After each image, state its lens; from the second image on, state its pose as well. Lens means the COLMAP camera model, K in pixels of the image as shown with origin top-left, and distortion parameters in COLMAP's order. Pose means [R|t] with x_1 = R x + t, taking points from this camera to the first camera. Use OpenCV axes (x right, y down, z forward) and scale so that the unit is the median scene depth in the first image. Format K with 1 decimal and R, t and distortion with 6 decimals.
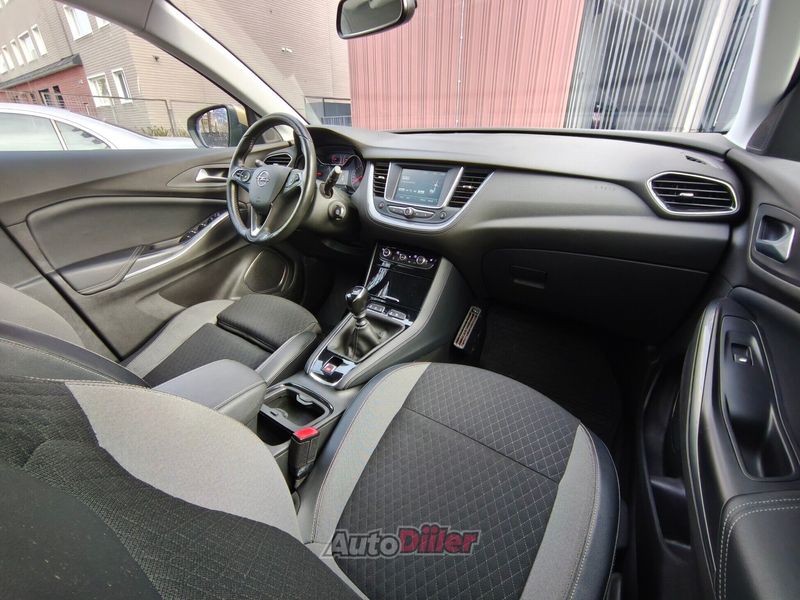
lens RADIAL K [[368.2, 0, 401.0], [0, 368.2, 307.2], [0, 0, 1]] dist [0.001483, 0.001219]
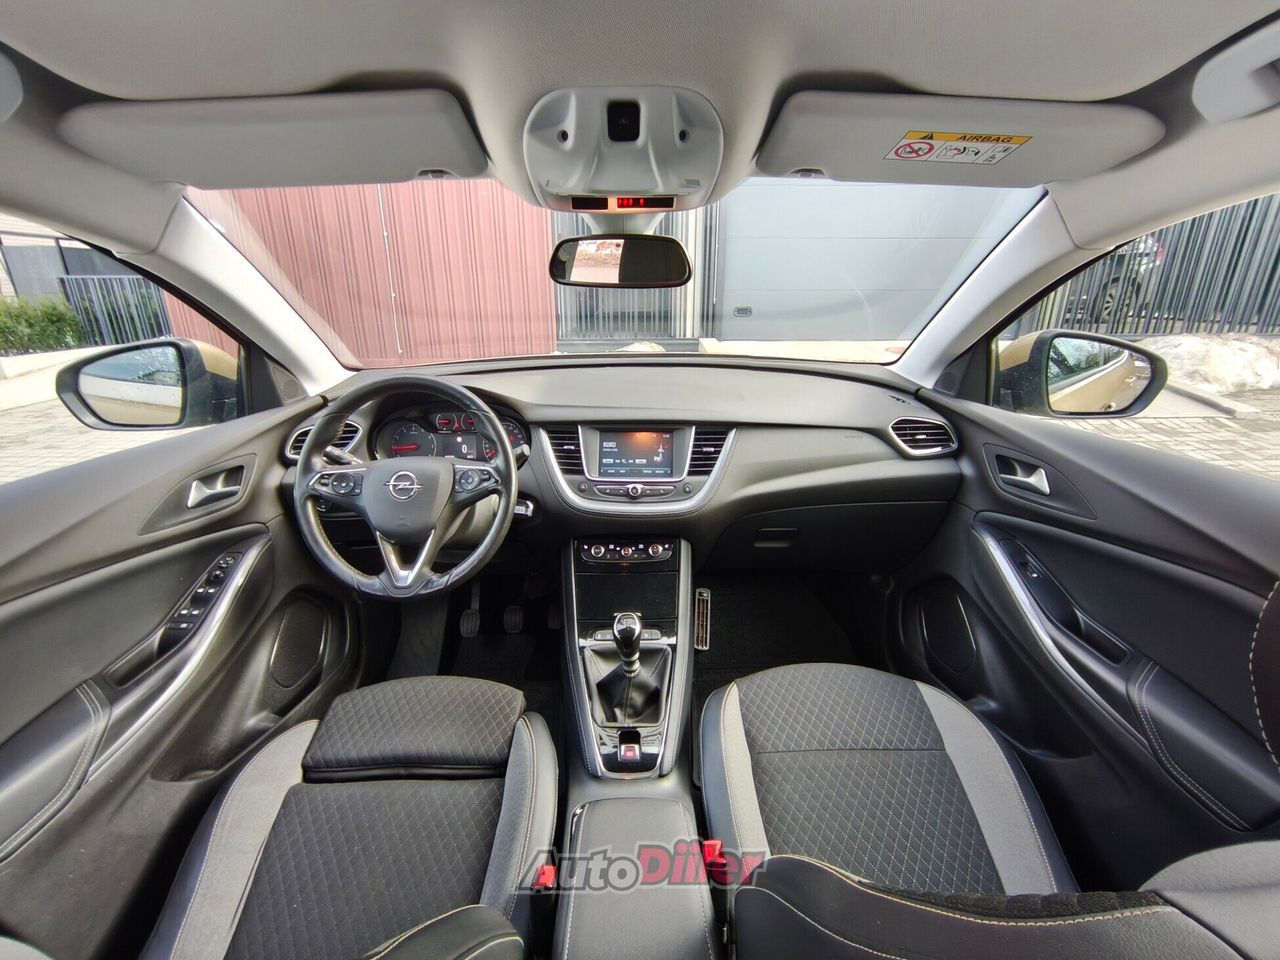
lens RADIAL K [[589.0, 0, 628.4], [0, 589.0, 482.8], [0, 0, 1]] dist [0.001483, 0.001219]
pose [[0.785813, -0.201921, 0.584573, -0.667927], [0.261095, 0.965153, -0.017598, -0.260338], [-0.560648, 0.166457, 0.811151, 0.069173]]
